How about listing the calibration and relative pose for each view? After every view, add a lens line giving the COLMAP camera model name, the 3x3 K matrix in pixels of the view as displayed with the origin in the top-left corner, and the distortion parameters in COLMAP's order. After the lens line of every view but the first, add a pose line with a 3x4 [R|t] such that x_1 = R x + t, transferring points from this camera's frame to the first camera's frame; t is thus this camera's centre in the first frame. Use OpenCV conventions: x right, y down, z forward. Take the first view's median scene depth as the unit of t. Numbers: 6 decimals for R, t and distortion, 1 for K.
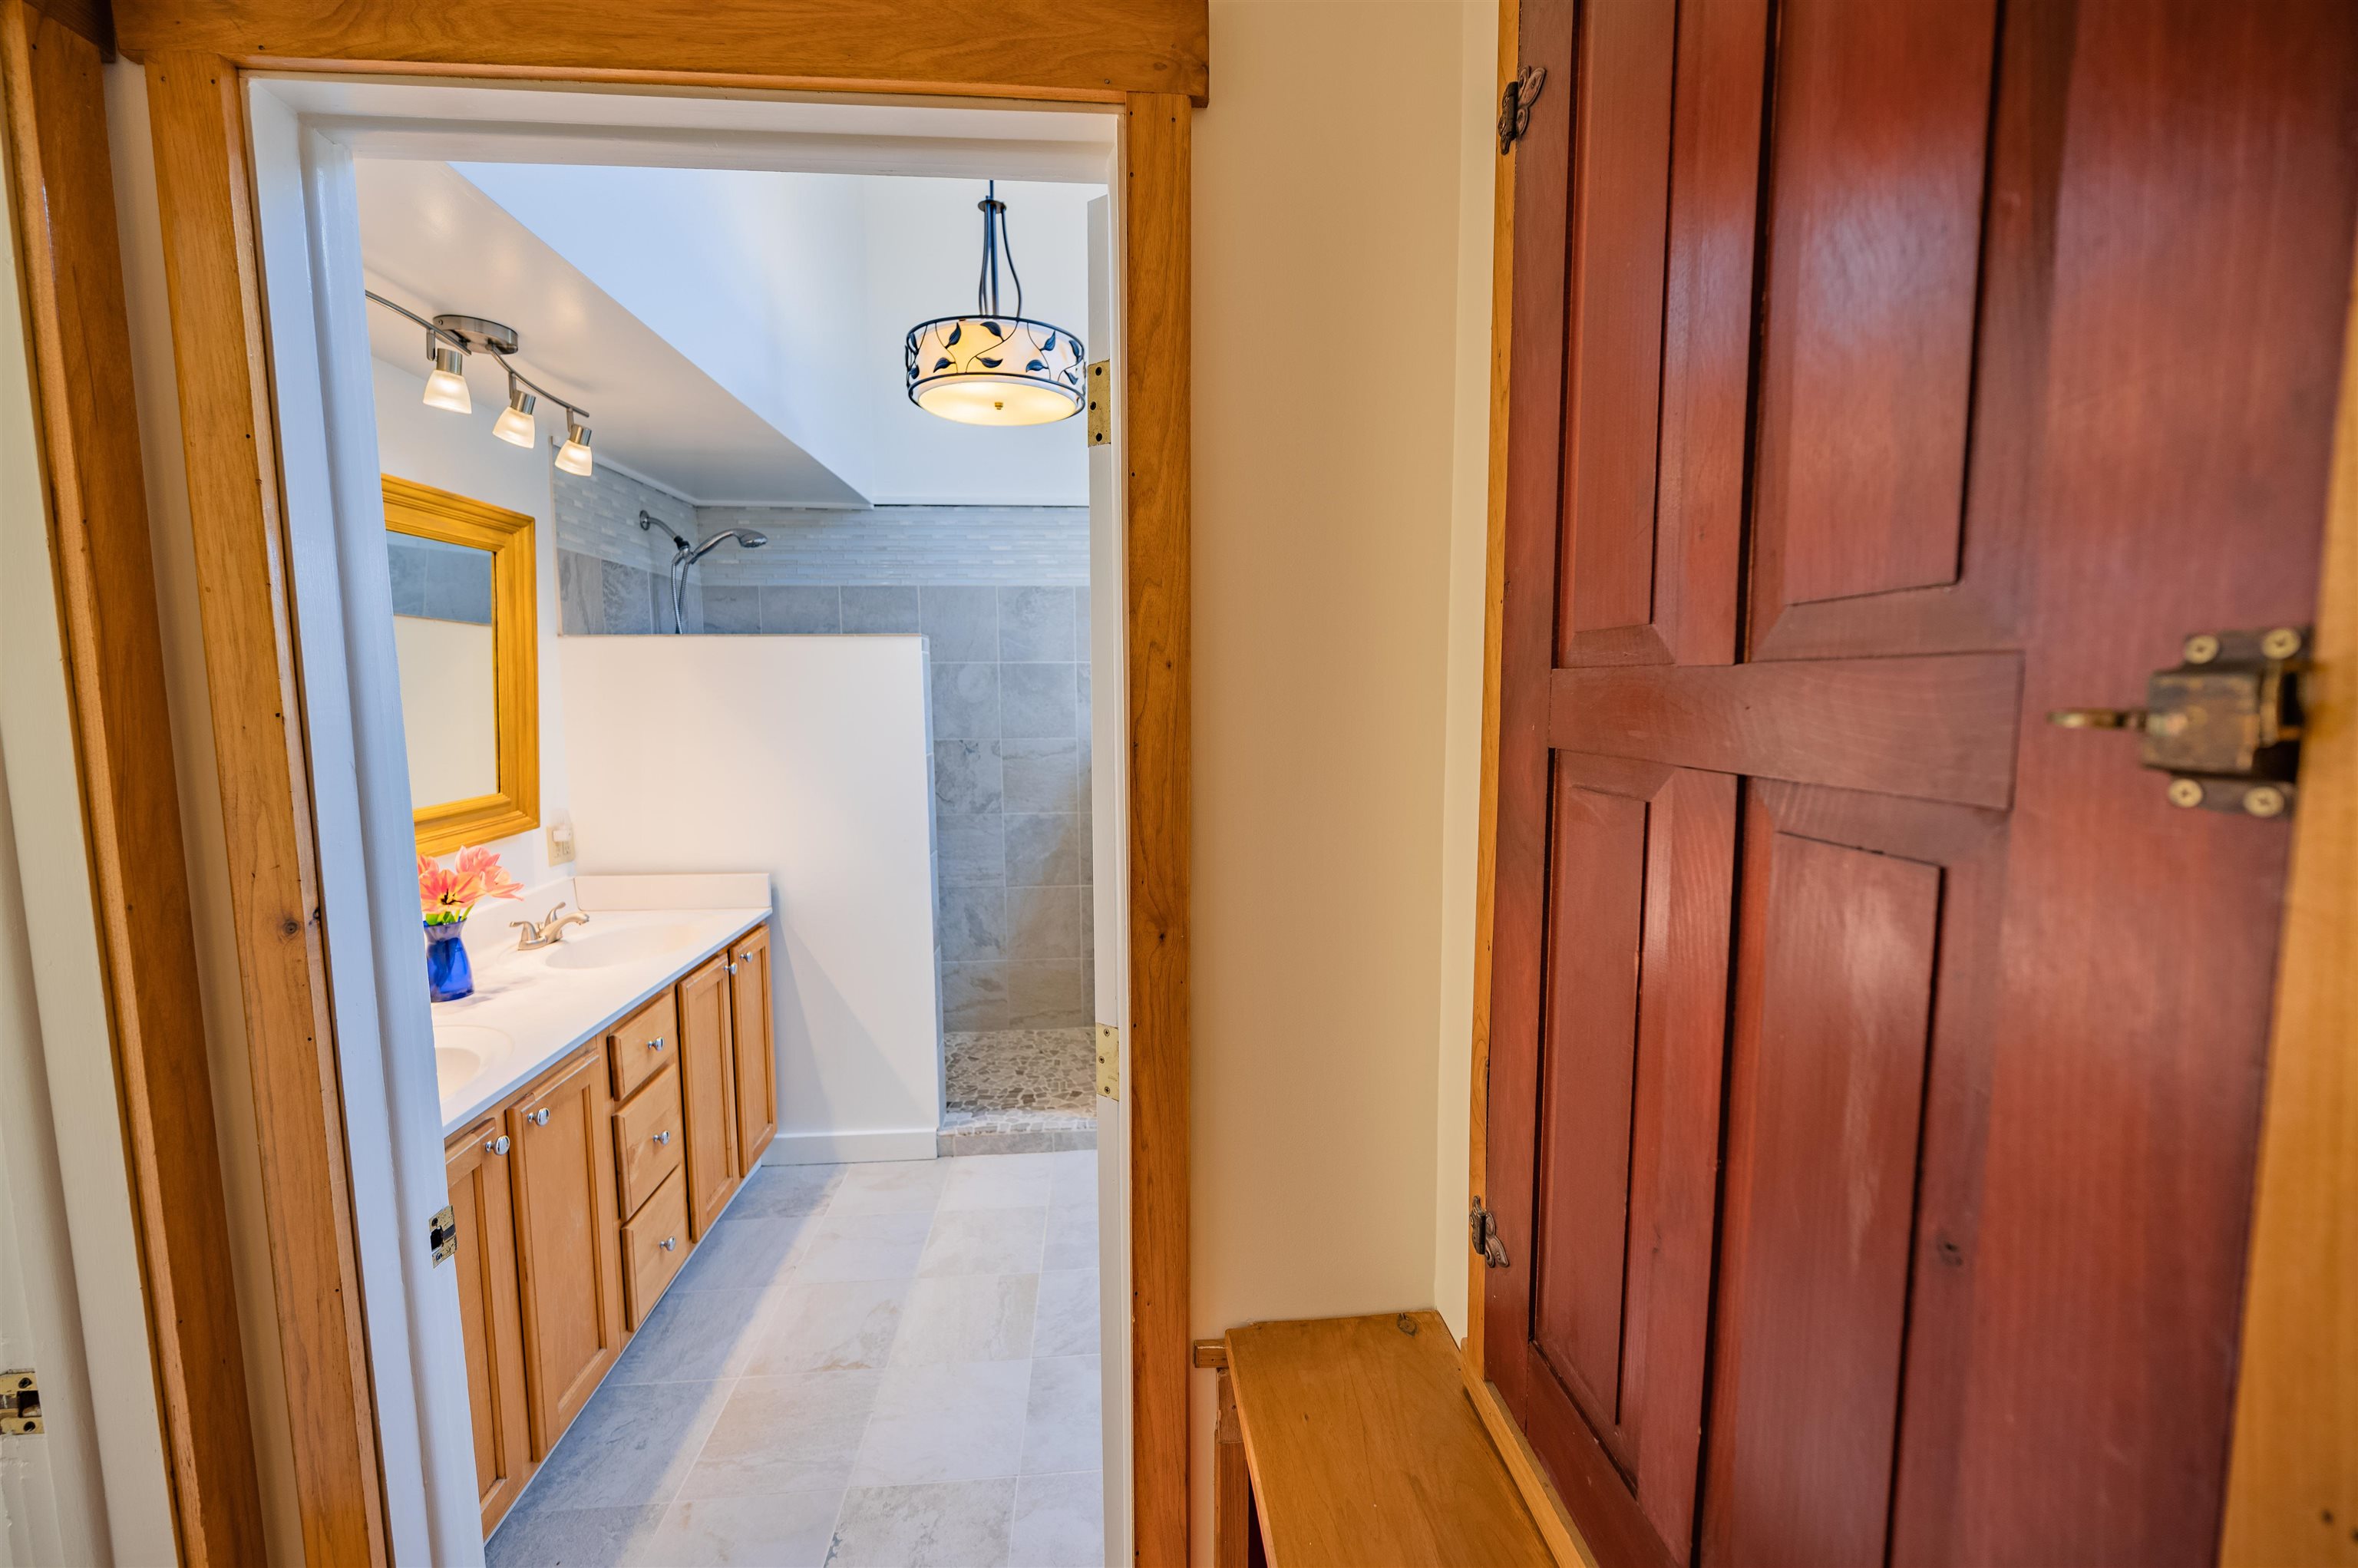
lens RADIAL K [[933.5, 0, 1179.0], [0, 933.5, 784.0], [0, 0, 1]] dist [-0.000490, -0.000127]
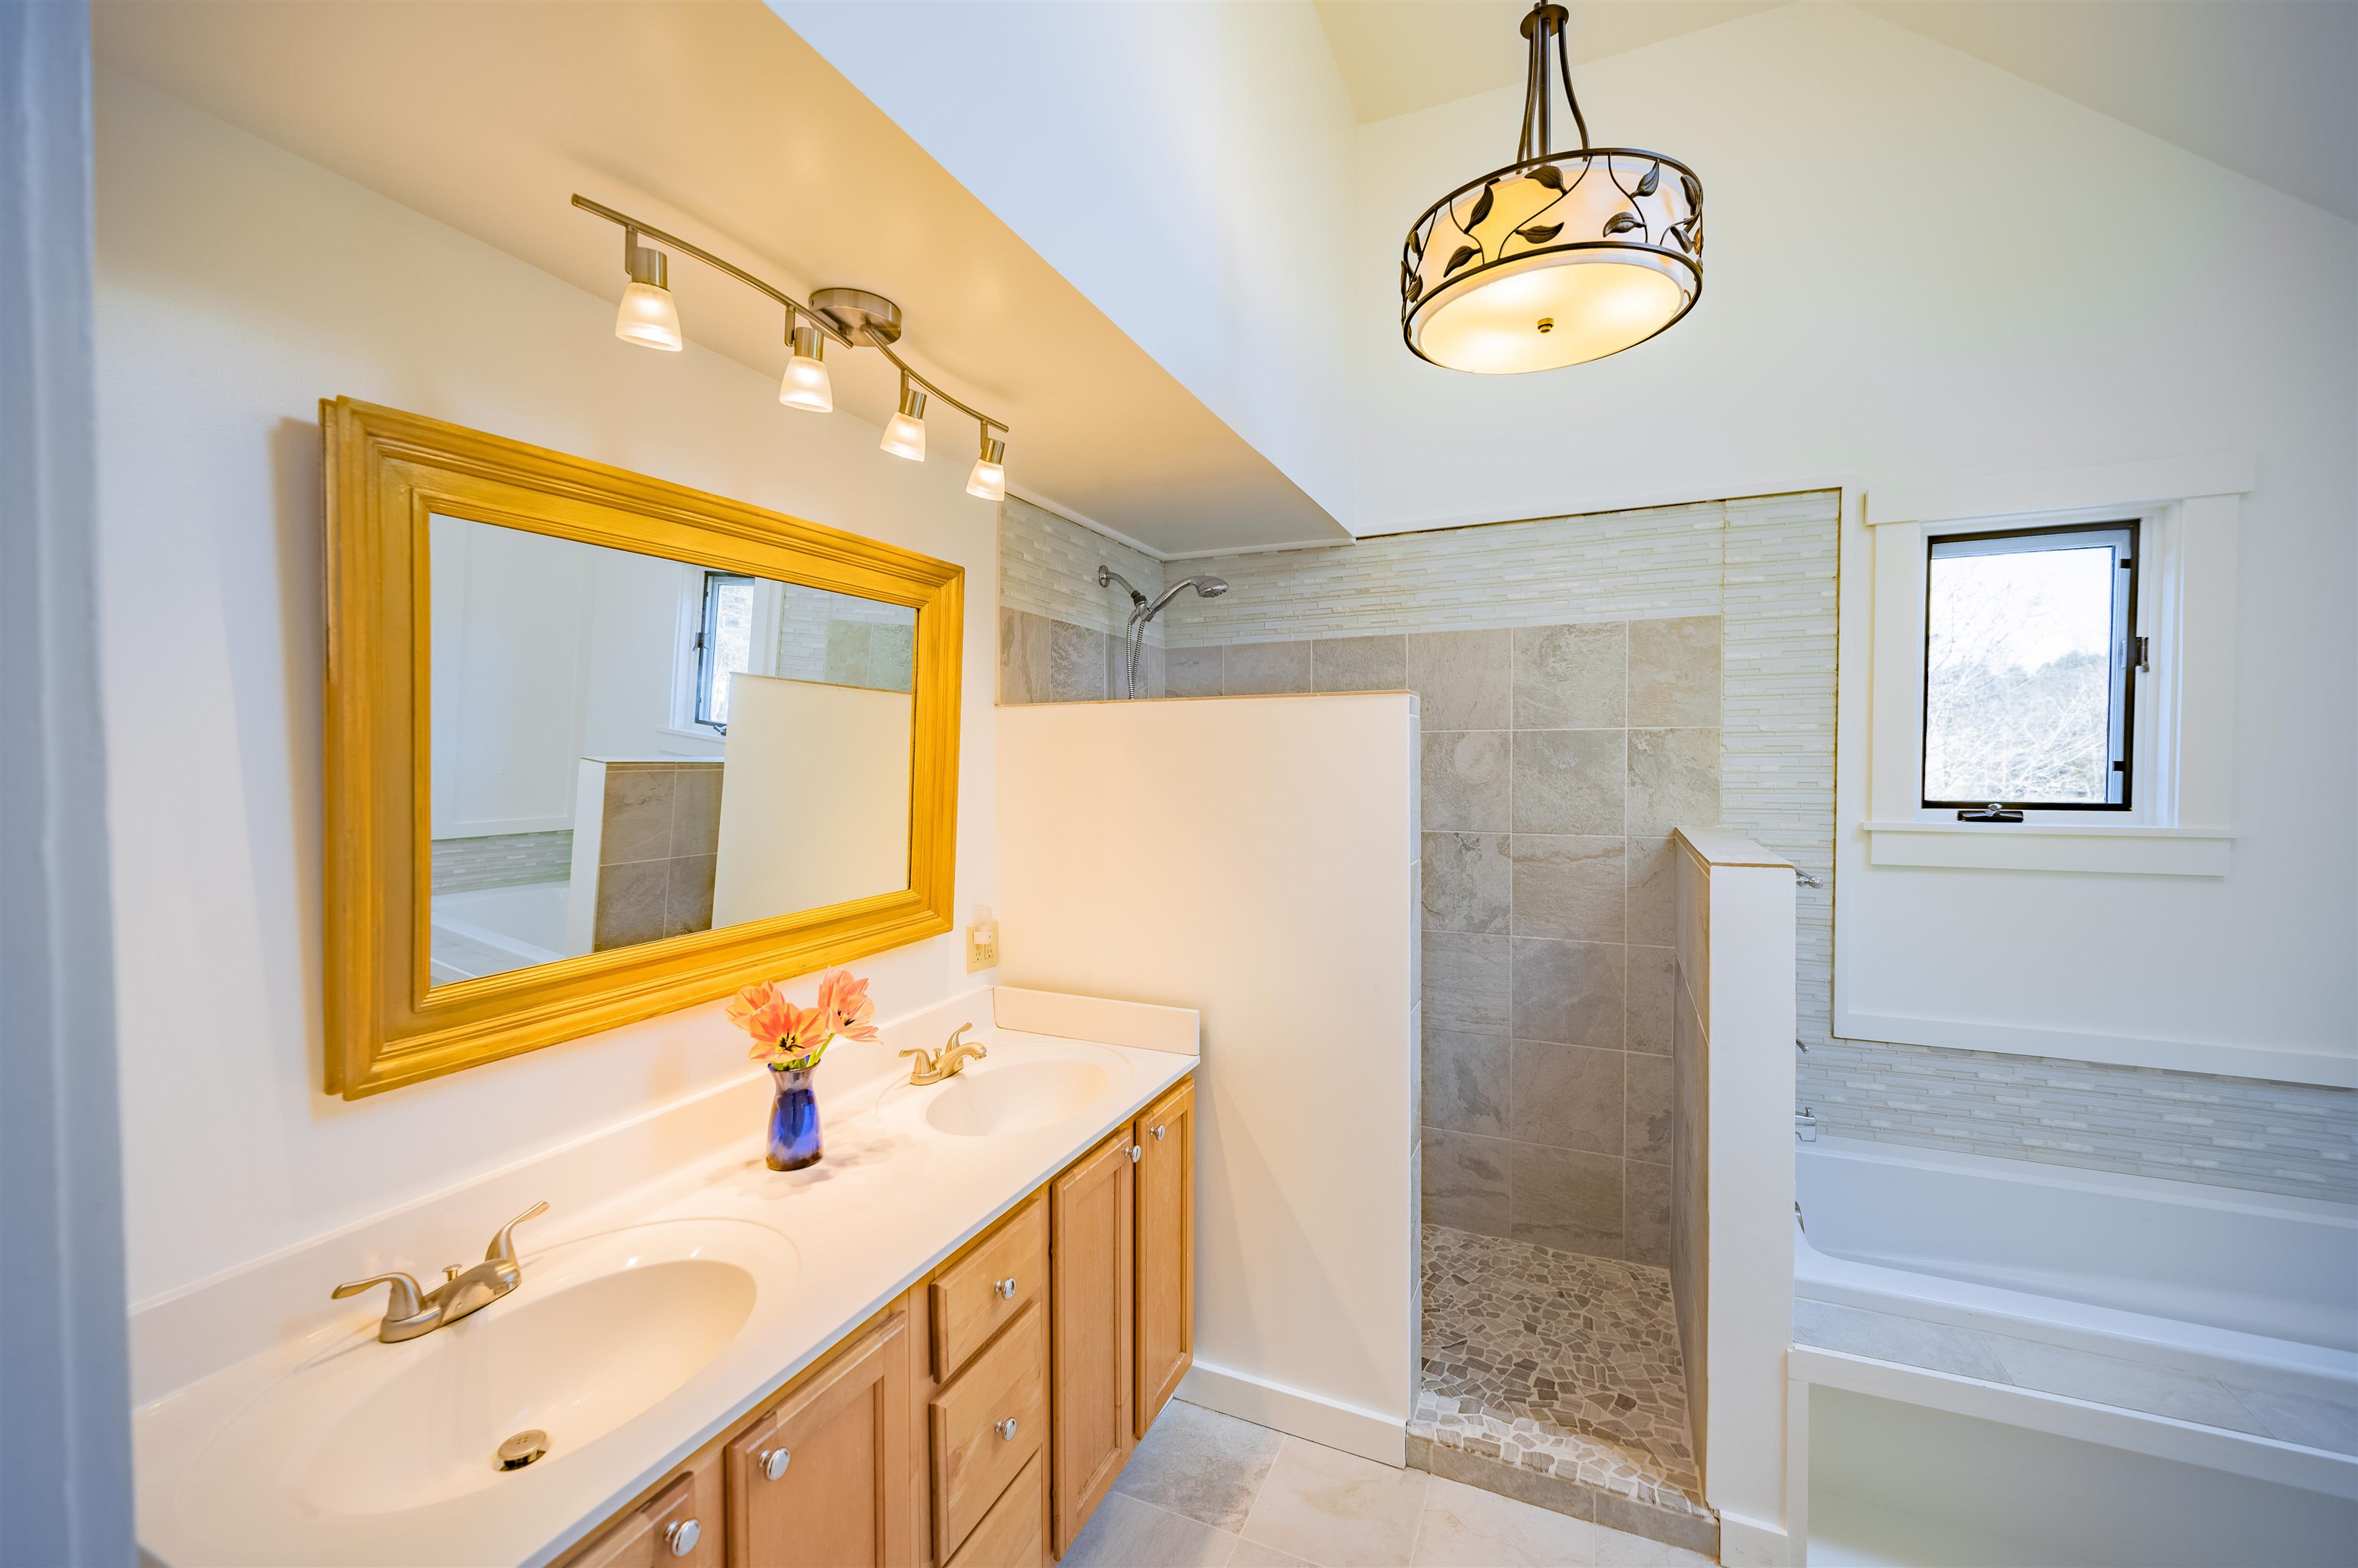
lens RADIAL K [[933.5, 0, 1179.0], [0, 933.5, 784.0], [0, 0, 1]] dist [-0.000490, -0.000127]
pose [[0.874834, 0.014584, -0.484203, -0.094618], [-0.050780, 0.996801, -0.061723, -0.041835], [0.481754, 0.078586, 0.872776, 0.336368]]
